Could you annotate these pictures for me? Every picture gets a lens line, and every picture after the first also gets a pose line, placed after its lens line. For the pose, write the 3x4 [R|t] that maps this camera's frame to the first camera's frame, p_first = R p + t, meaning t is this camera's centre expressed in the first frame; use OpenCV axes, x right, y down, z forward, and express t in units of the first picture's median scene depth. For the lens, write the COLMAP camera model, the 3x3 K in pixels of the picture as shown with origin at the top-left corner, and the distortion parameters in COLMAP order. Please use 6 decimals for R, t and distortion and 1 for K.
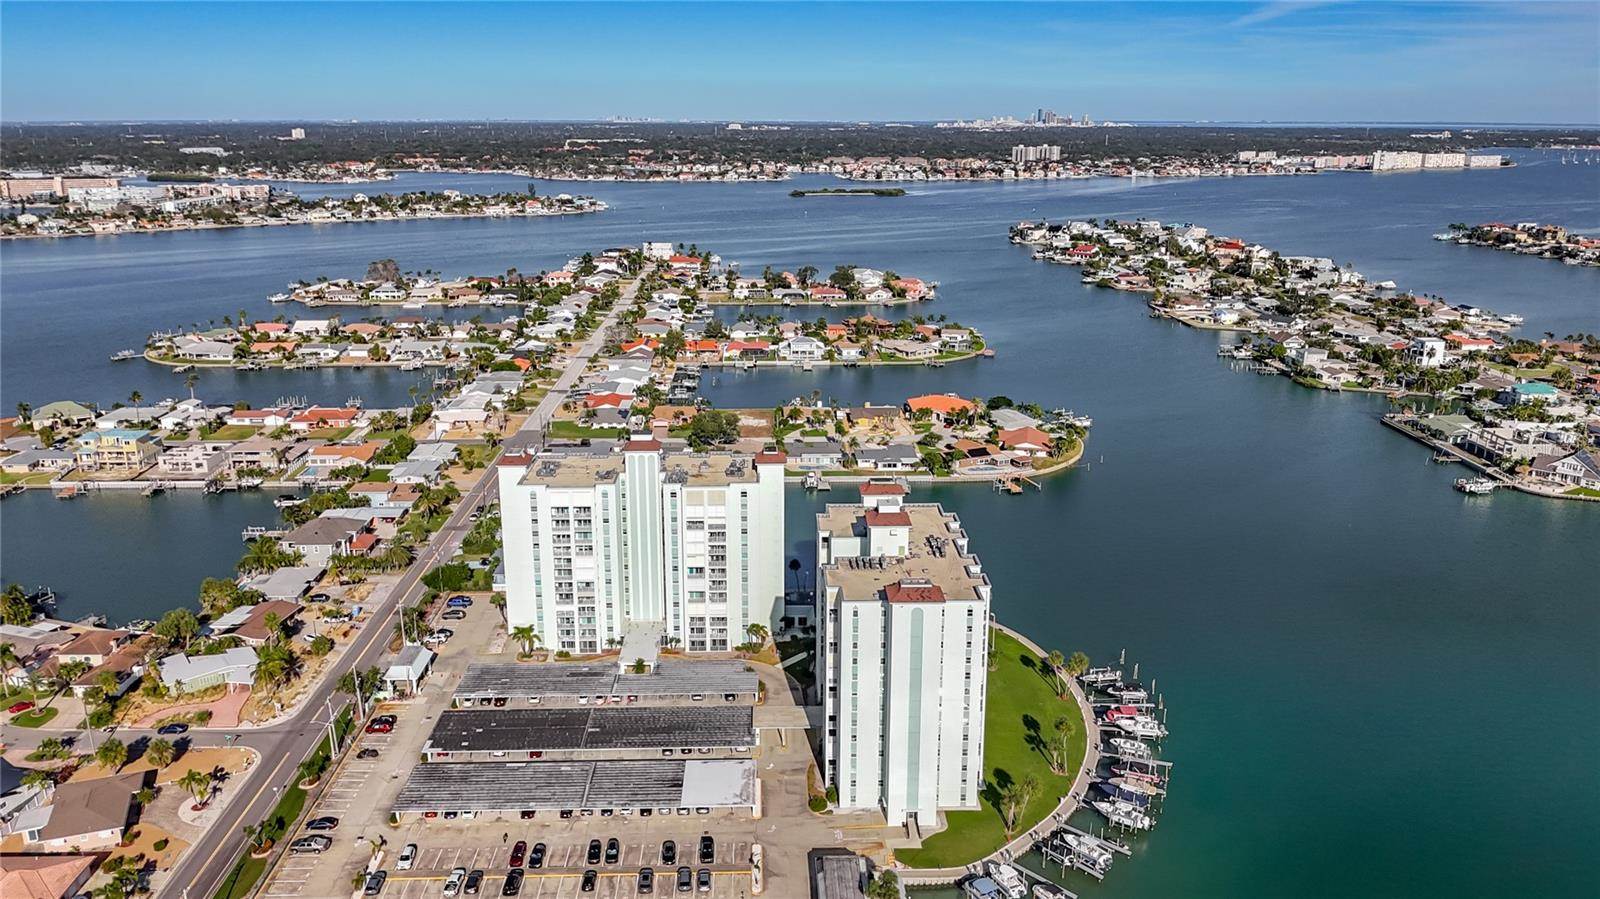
lens RADIAL K [[1207.5, 0, 800.0], [0, 1207.5, 449.5], [0, 0, 1]] dist [0.026524, -0.088237]
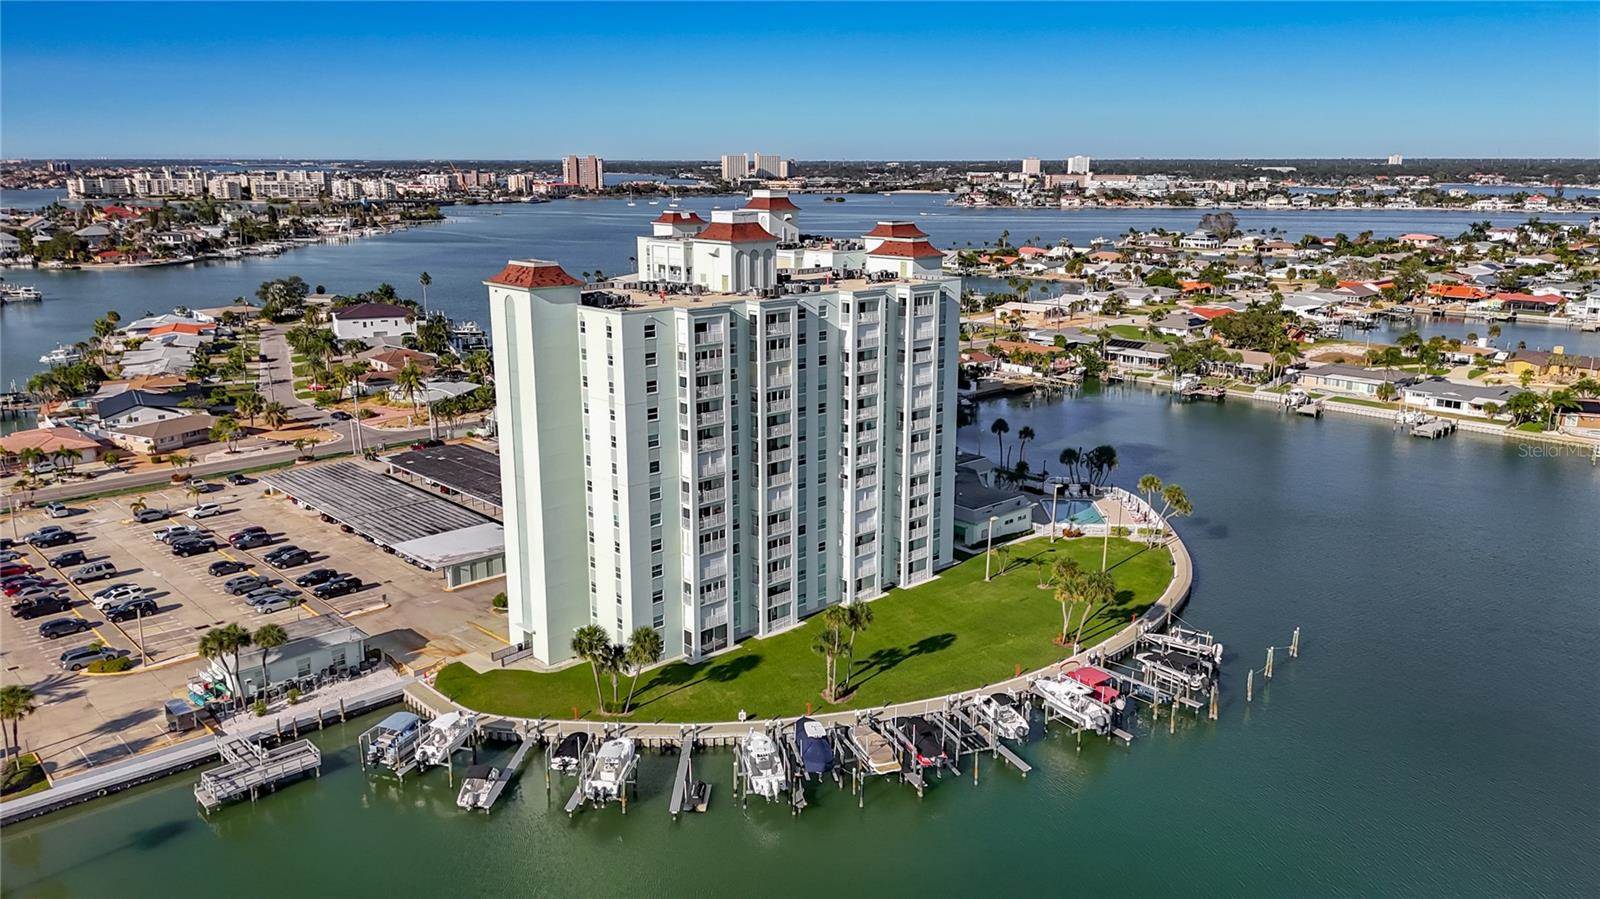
lens RADIAL K [[1217.2, 0, 799.1], [0, 1217.2, 426.5], [0, 0, 1]] dist [0.018071, -0.001053]
pose [[0.662325, 0.161138, -0.731683, 0.282051], [-0.196985, 0.979691, 0.037444, 0.059986], [0.722857, 0.119330, 0.680616, 0.280143]]
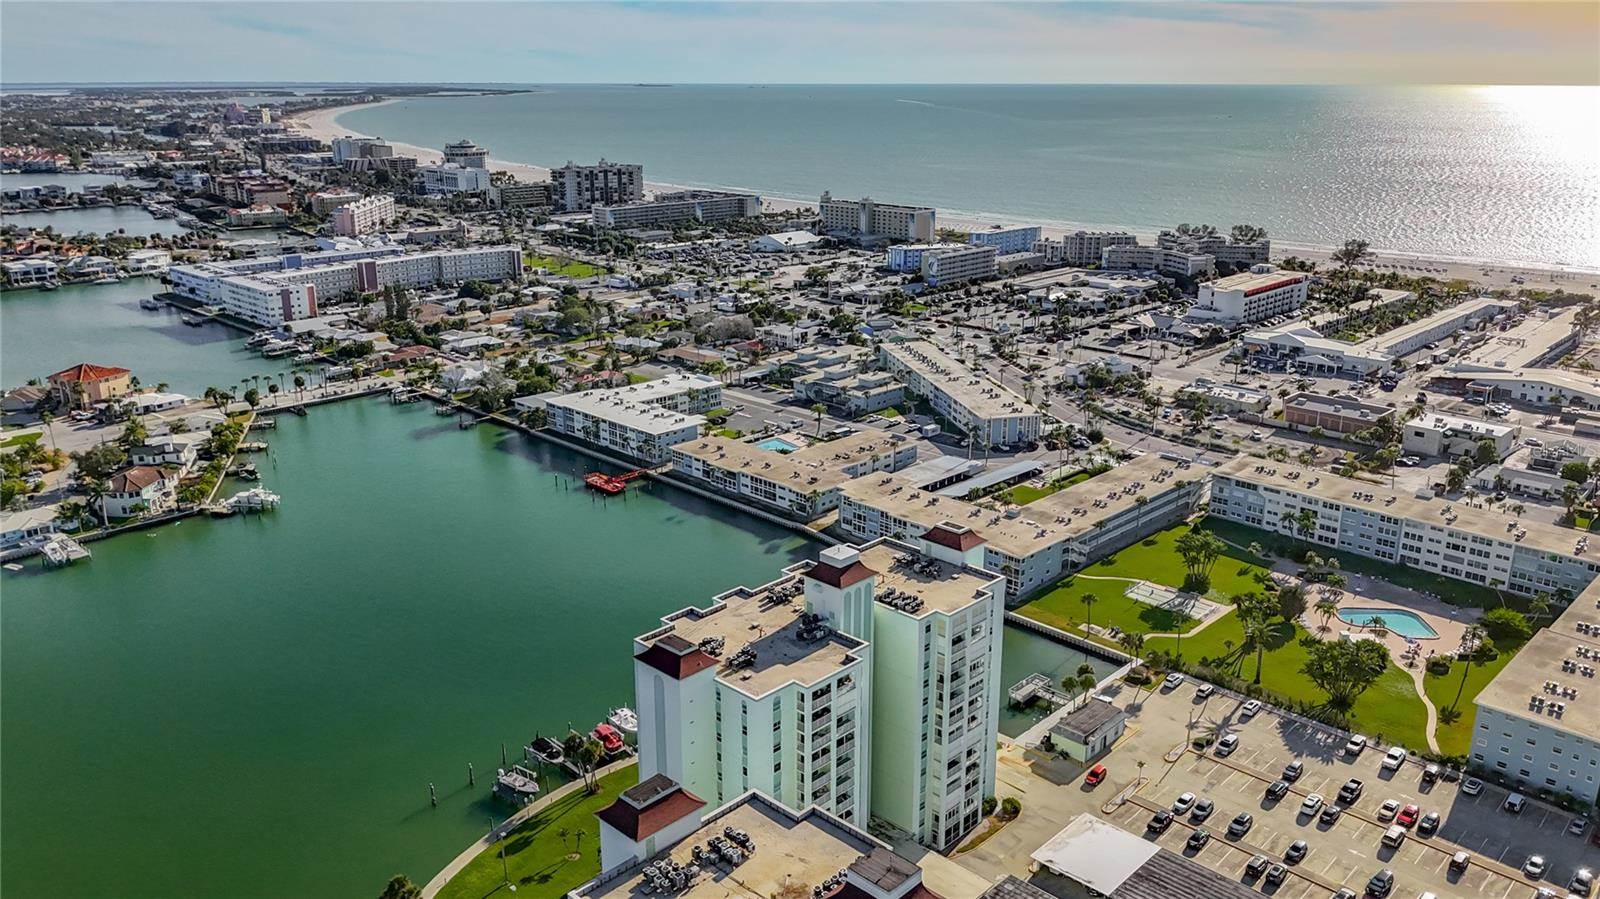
lens RADIAL K [[1197.0, 0, 800.0], [0, 1197.0, 449.5], [0, 0, 1]] dist [0.033346, -0.077915]
pose [[-0.711781, -0.215228, 0.668614, -0.184985], [0.178982, 0.864899, 0.468951, -0.173464], [-0.679215, 0.453460, -0.577097, 0.673257]]
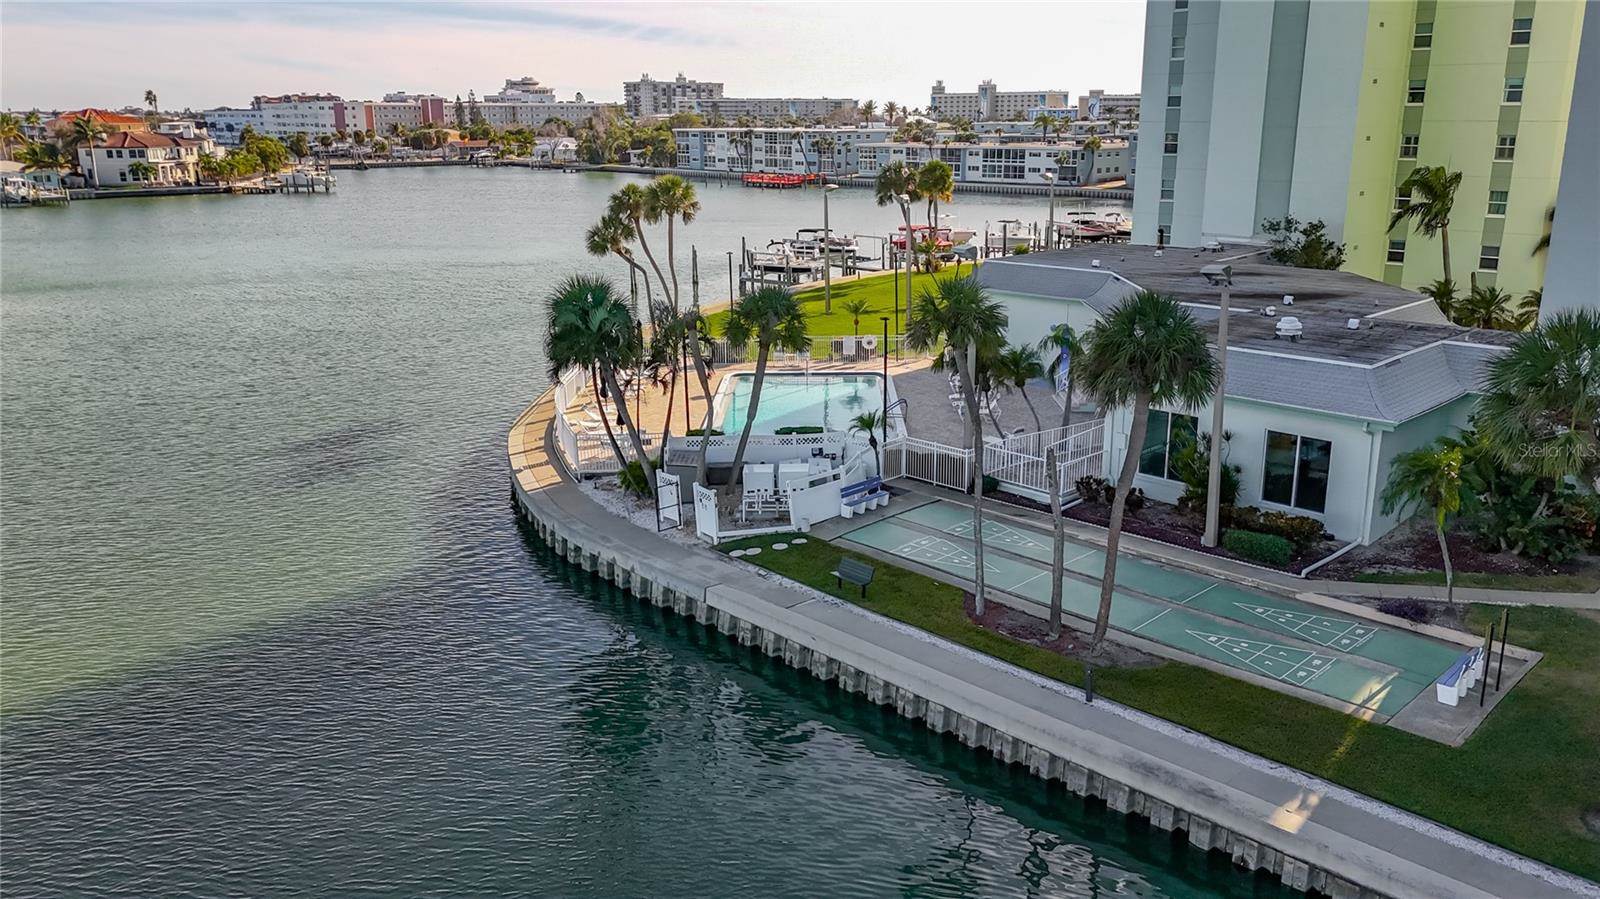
lens RADIAL K [[1197.0, 0, 800.0], [0, 1197.0, 449.5], [0, 0, 1]] dist [0.033346, -0.077915]
pose [[-0.687914, -0.192474, 0.699805, -0.020250], [0.200376, 0.876357, 0.438004, 0.039584], [-0.697584, 0.441533, -0.564292, 0.687750]]
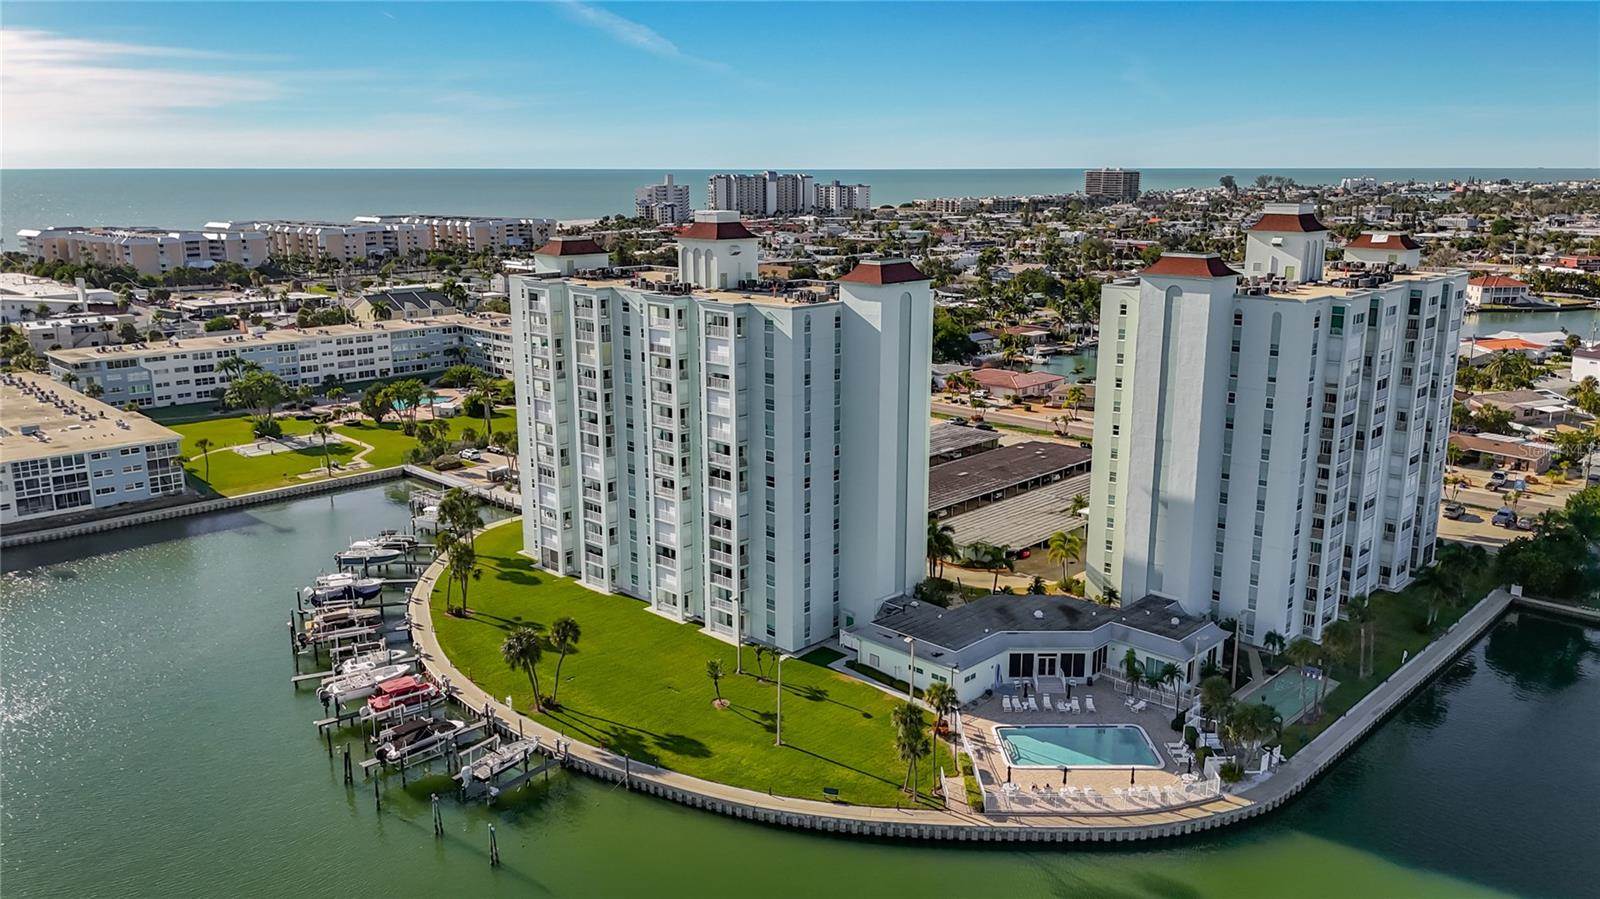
lens RADIAL K [[1225.7, 0, 800.3], [0, 1225.7, 426.7], [0, 0, 1]] dist [0.019089, -0.004779]
pose [[-0.713167, 0.147882, -0.685218, 0.249717], [-0.184735, 0.903292, 0.387217, -0.057445], [0.676214, 0.402734, -0.616879, 0.712510]]
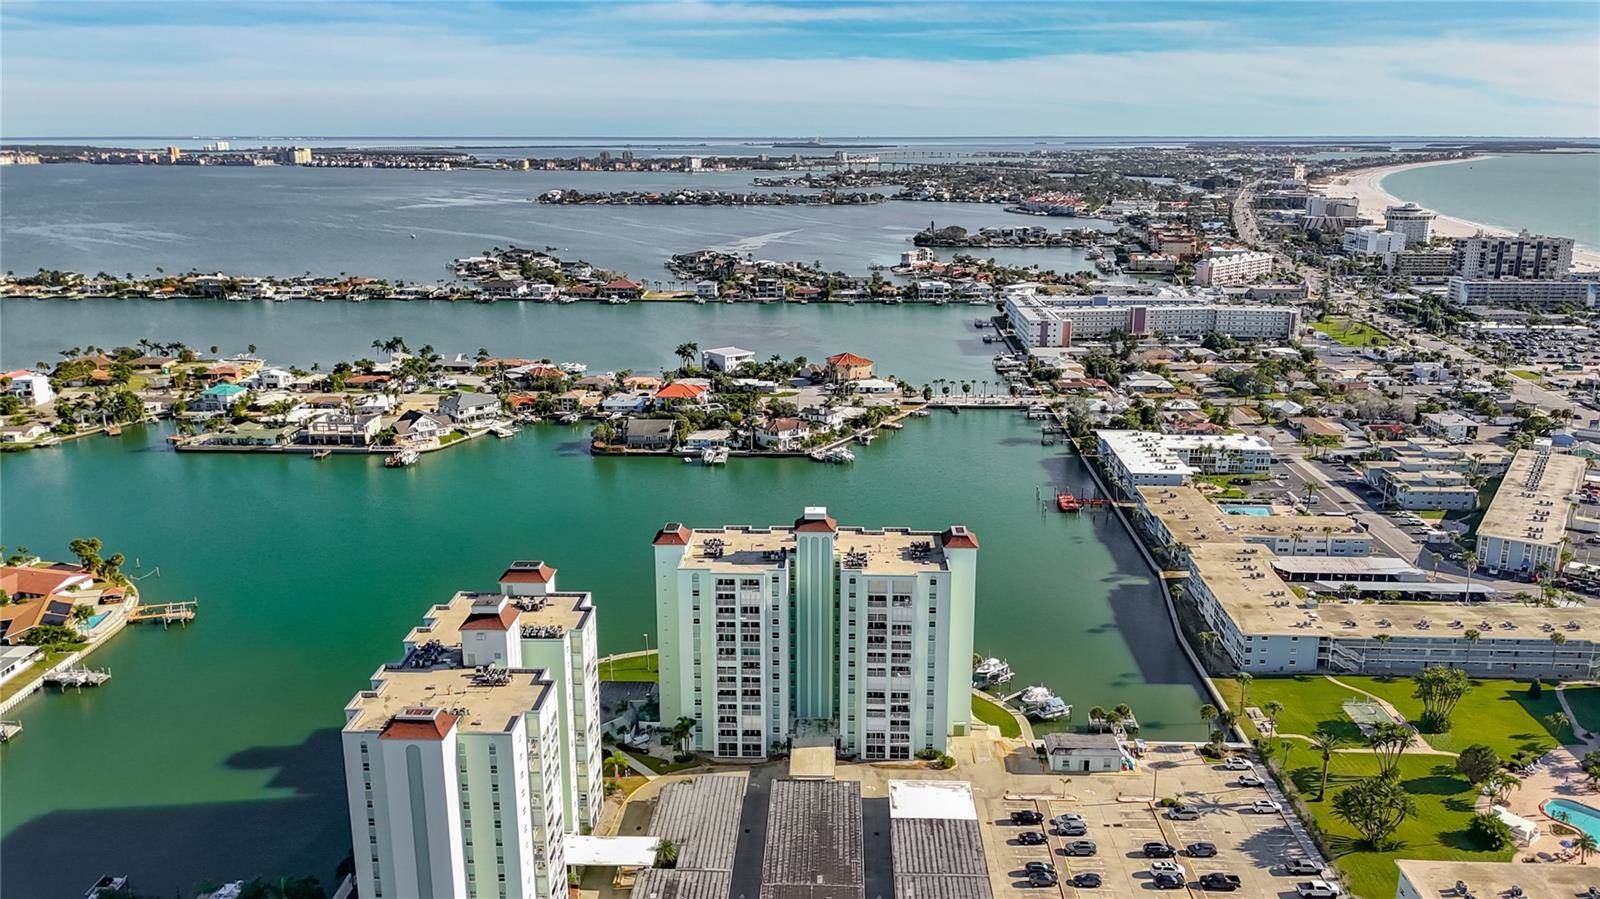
lens RADIAL K [[1197.0, 0, 800.0], [0, 1197.0, 449.5], [0, 0, 1]] dist [0.033346, -0.077915]
pose [[0.060140, -0.260874, 0.963498, -0.442987], [0.268828, 0.933814, 0.236057, -0.123725], [-0.961309, 0.244819, 0.126290, 0.409969]]
